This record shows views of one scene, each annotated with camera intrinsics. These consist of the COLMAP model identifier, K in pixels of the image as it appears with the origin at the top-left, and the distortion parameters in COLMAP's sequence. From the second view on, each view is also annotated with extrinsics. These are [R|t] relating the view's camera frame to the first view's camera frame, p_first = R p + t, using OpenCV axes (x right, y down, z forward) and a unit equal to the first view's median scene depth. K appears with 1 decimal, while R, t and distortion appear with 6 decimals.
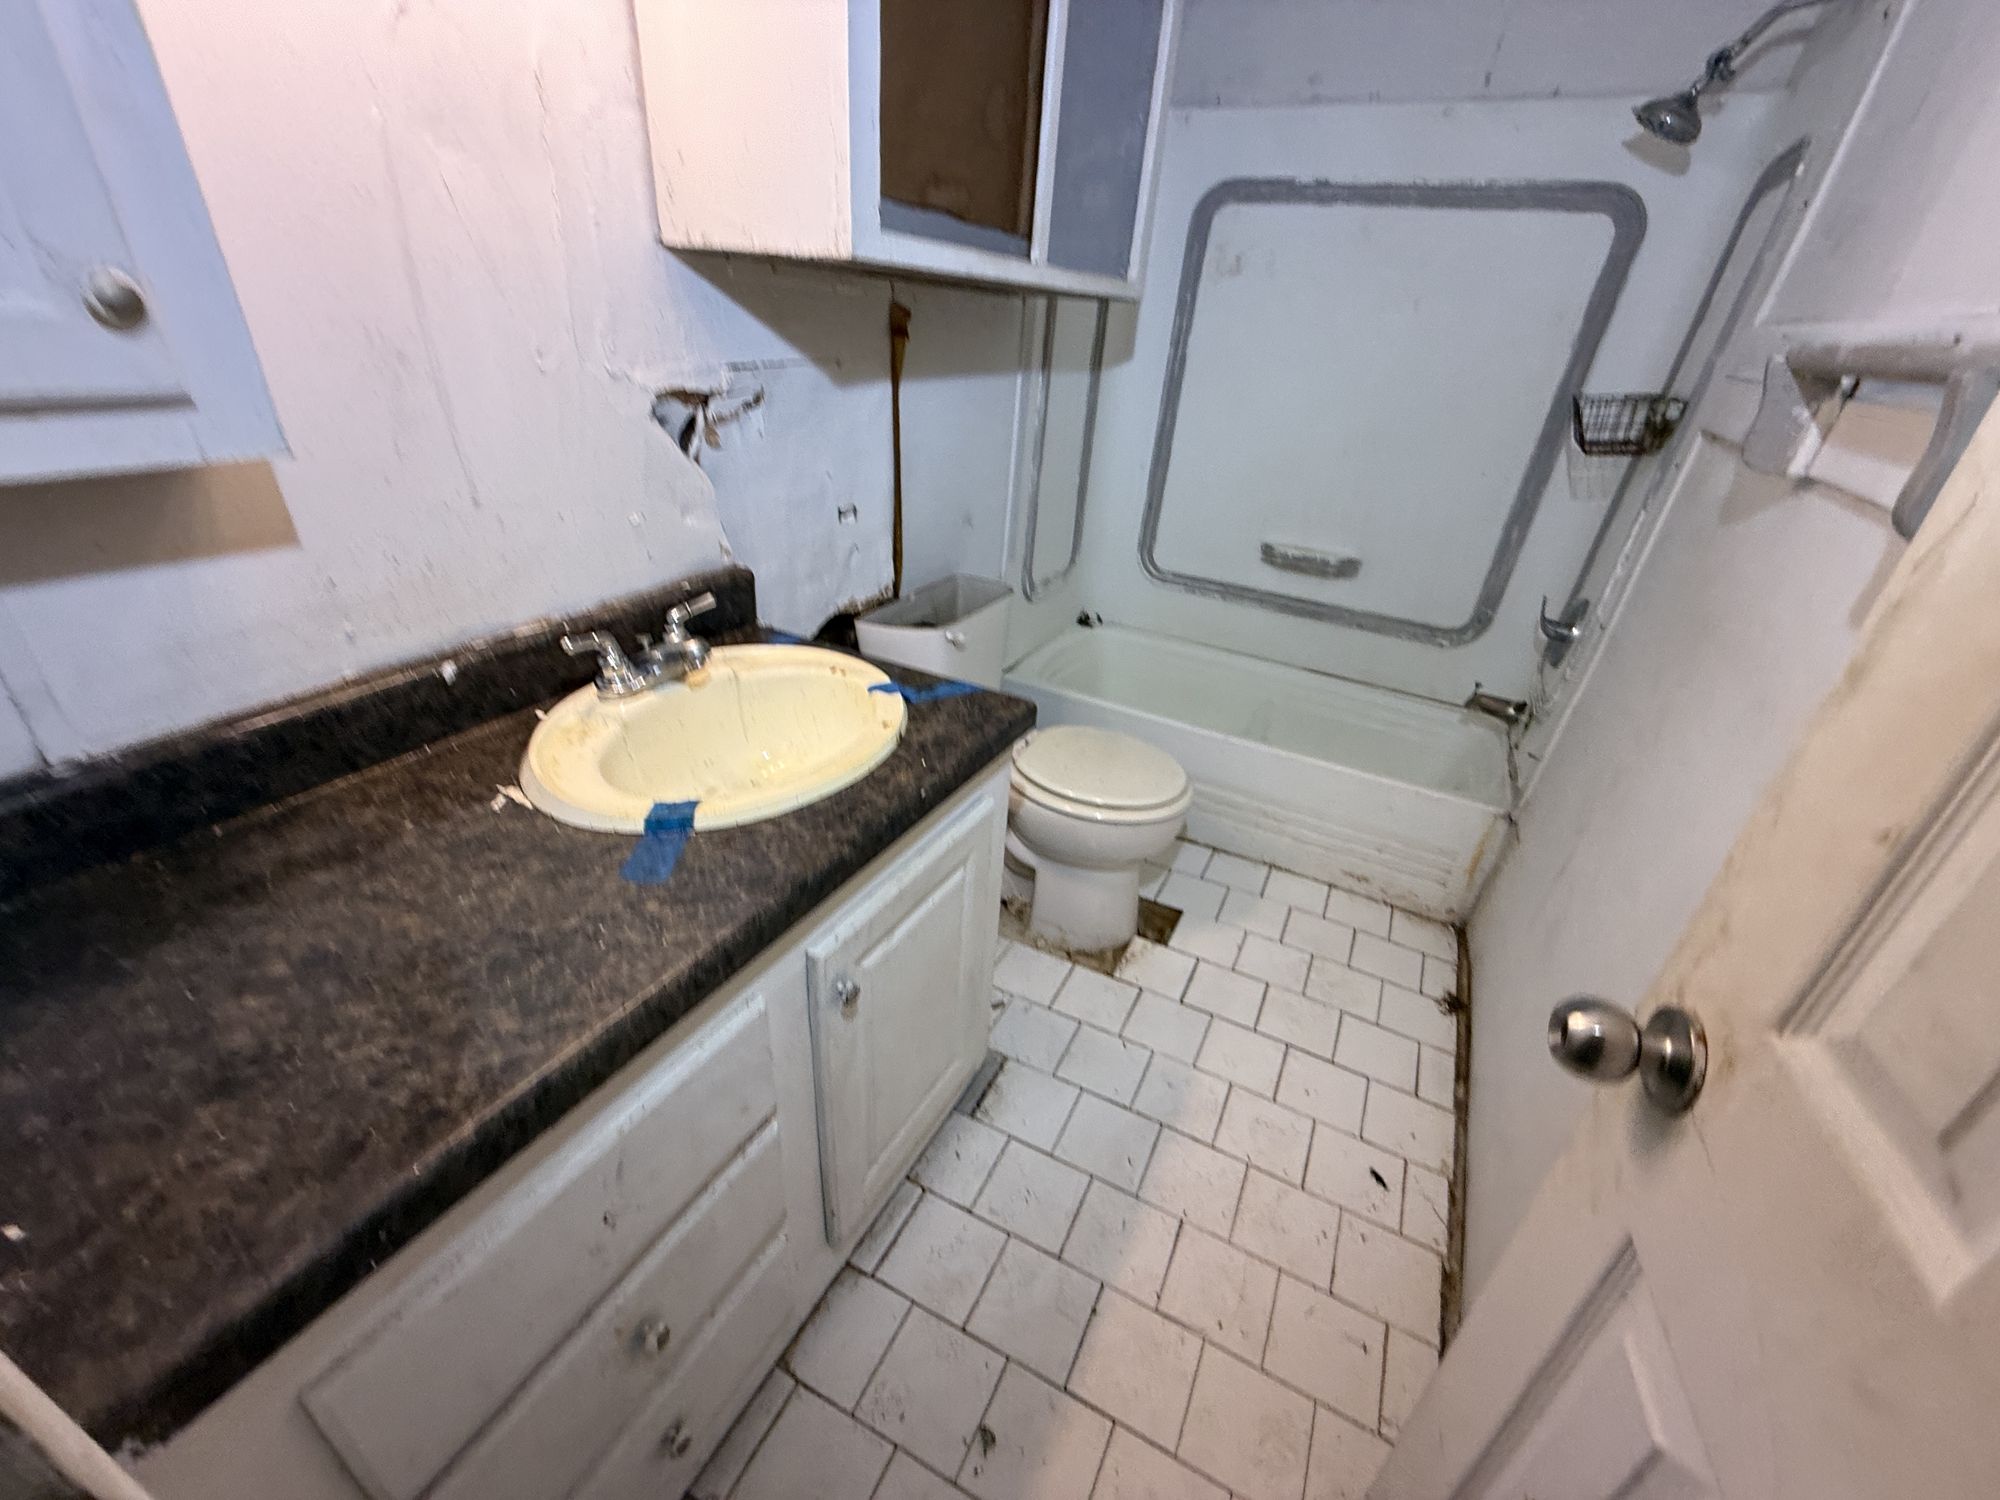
lens RADIAL K [[796.4, 0, 1000.0], [0, 796.4, 752.7], [0, 0, 1]] dist [-0.000219, 0.000074]
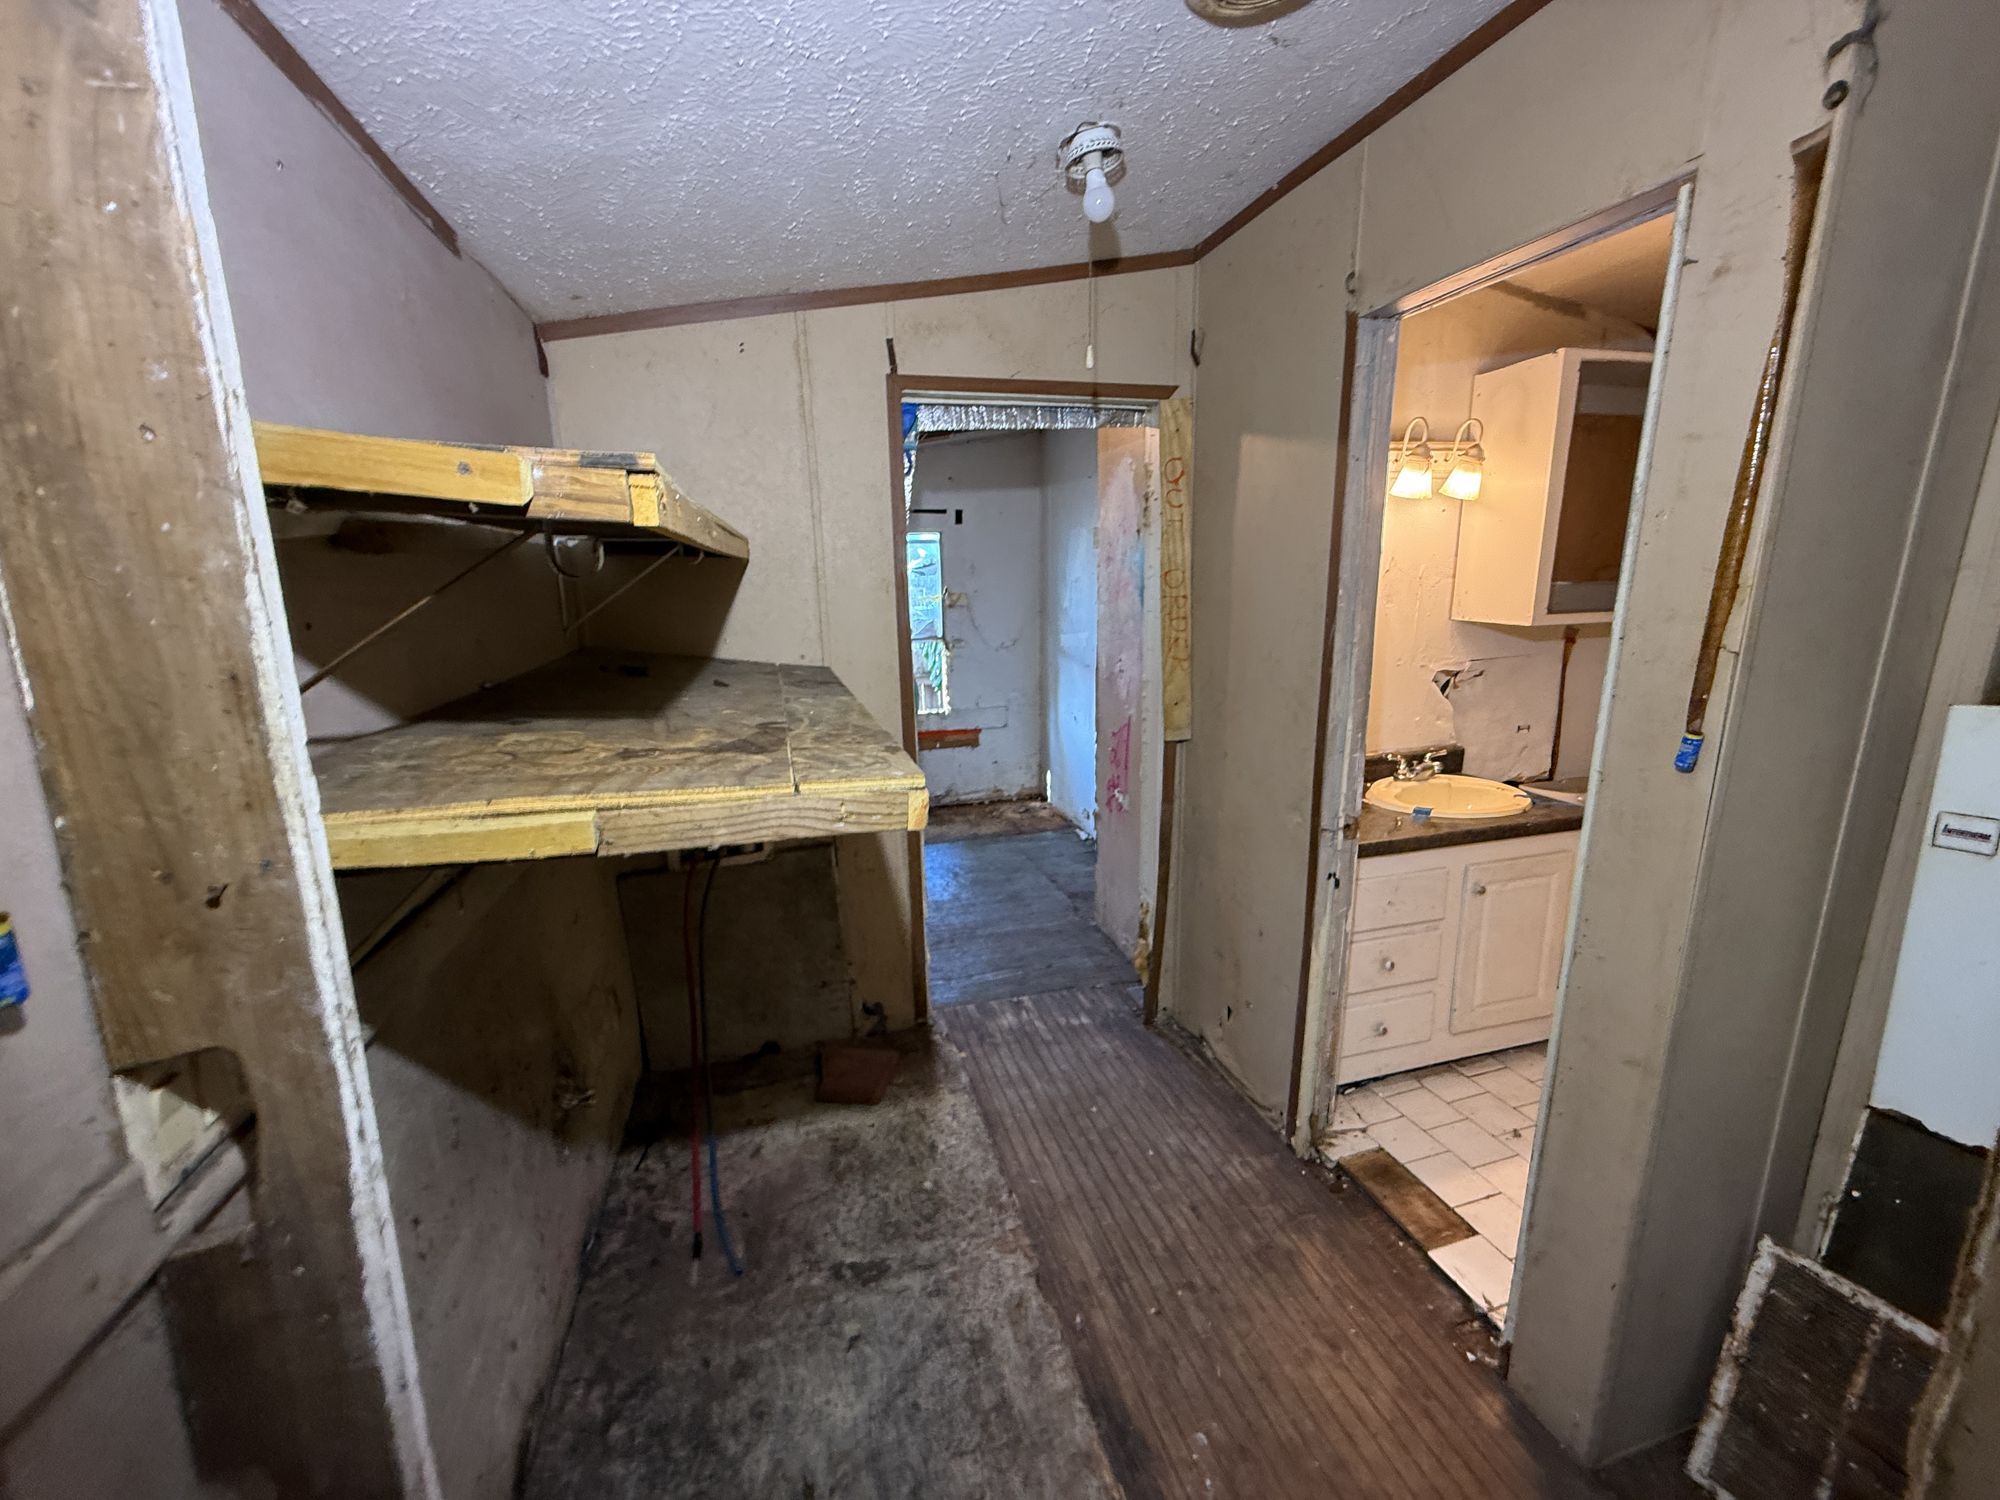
lens RADIAL K [[796.4, 0, 1000.0], [0, 796.4, 752.7], [0, 0, 1]] dist [-0.000219, 0.000074]
pose [[0.692515, 0.072126, -0.717789, 0.428261], [-0.286389, 0.940711, -0.181780, 0.629633], [0.662121, 0.331452, 0.672113, -1.492423]]
